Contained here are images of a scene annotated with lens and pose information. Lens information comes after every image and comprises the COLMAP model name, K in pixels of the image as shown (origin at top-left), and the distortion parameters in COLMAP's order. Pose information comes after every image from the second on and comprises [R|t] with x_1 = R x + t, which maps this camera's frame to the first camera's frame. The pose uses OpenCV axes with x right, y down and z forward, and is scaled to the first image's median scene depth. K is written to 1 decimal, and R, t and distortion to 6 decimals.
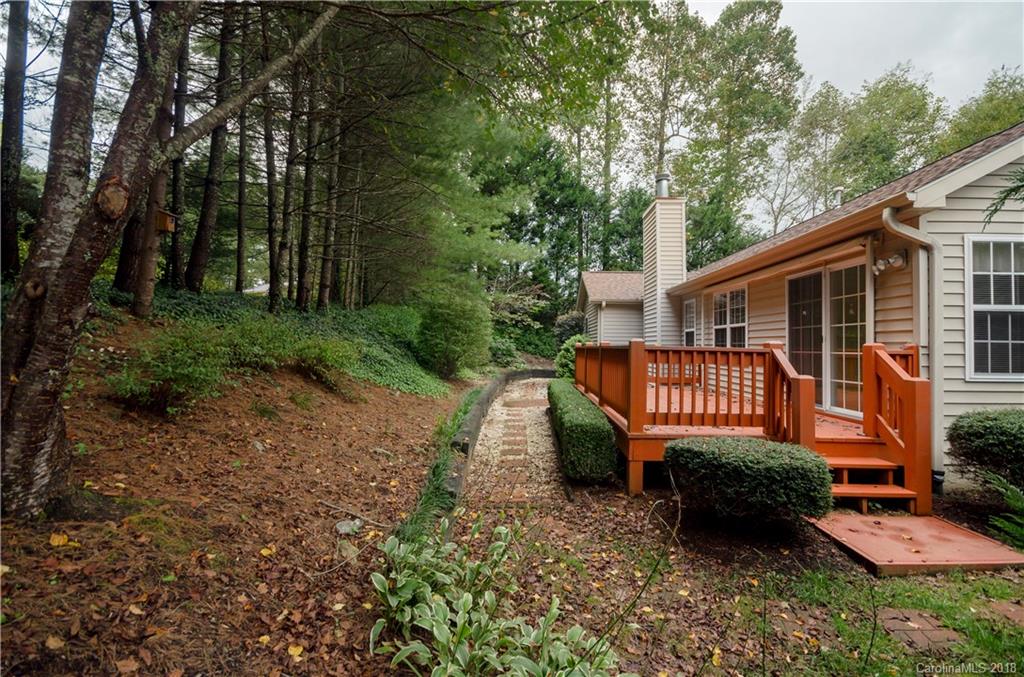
lens RADIAL K [[465.4, 0, 529.5], [0, 465.4, 335.7], [0, 0, 1]] dist [-0.000900, -0.004277]
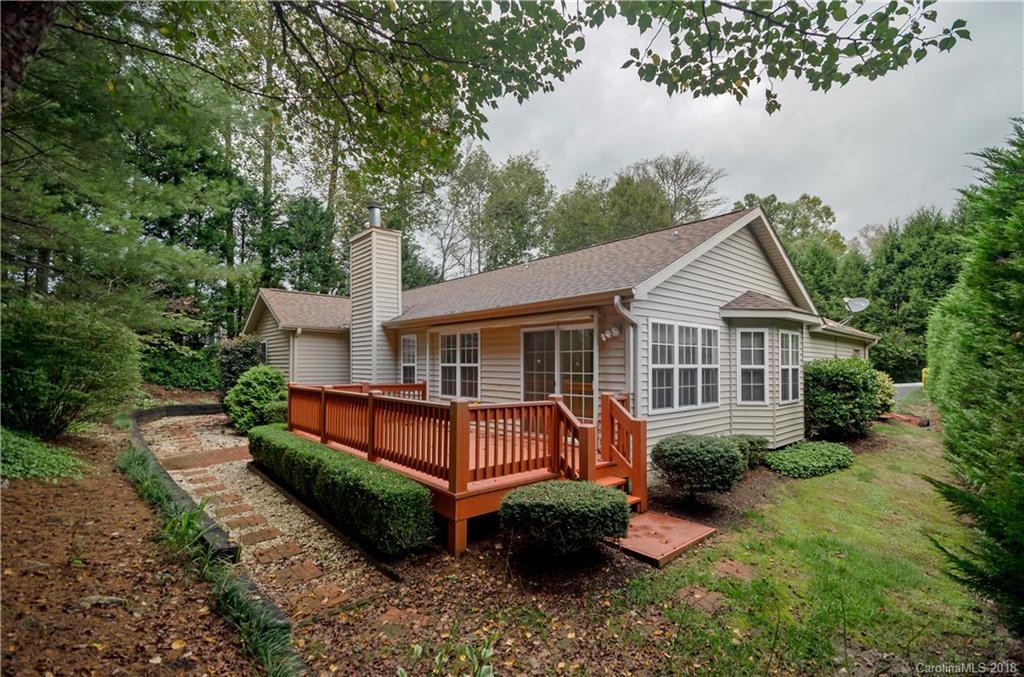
lens RADIAL K [[465.4, 0, 538.3], [0, 465.4, 352.5], [0, 0, 1]] dist [-0.000900, -0.004277]
pose [[0.716809, 0.006237, 0.697242, -0.266435], [-0.012783, 0.999909, 0.004197, -0.076076], [-0.697152, -0.011921, 0.716824, 0.118838]]
